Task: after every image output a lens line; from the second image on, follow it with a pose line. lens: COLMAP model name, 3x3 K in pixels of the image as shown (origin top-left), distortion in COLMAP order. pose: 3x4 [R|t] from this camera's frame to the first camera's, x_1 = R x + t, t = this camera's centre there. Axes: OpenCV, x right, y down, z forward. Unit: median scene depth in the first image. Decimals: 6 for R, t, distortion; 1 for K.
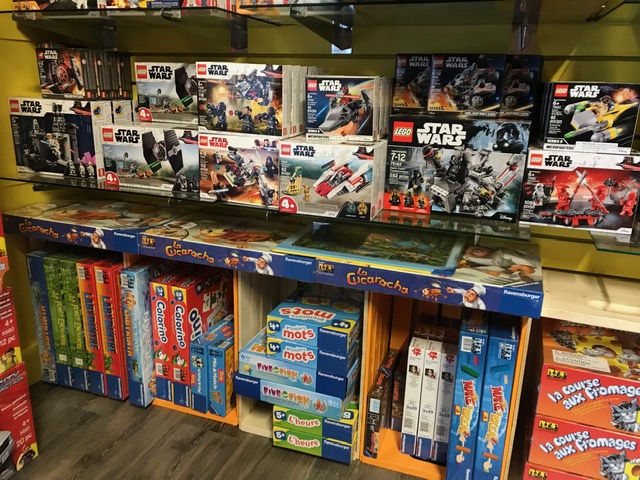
lens RADIAL K [[536.1, 0, 319.7], [0, 536.1, 238.8], [0, 0, 1]] dist [0.028996, -0.044208]
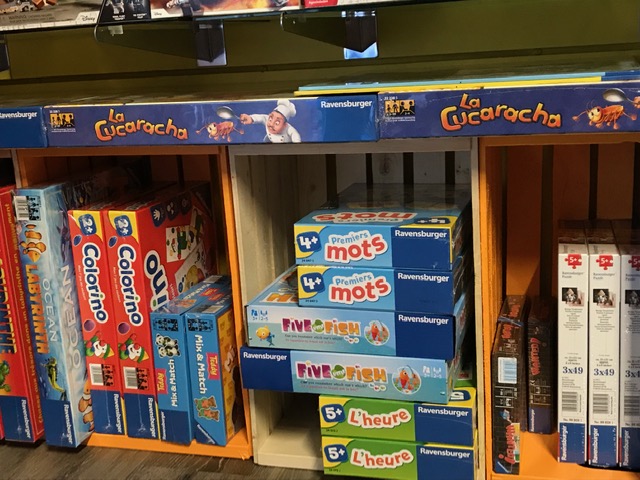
lens RADIAL K [[851.9, 0, 320.0], [0, 851.9, 239.7], [0, 0, 1]] dist [0.034640, 0.000000]
pose [[0.994499, -0.099733, 0.032014, -0.097381], [0.101517, 0.993020, -0.060047, 0.205942], [-0.025802, 0.062967, 0.997682, 0.131848]]
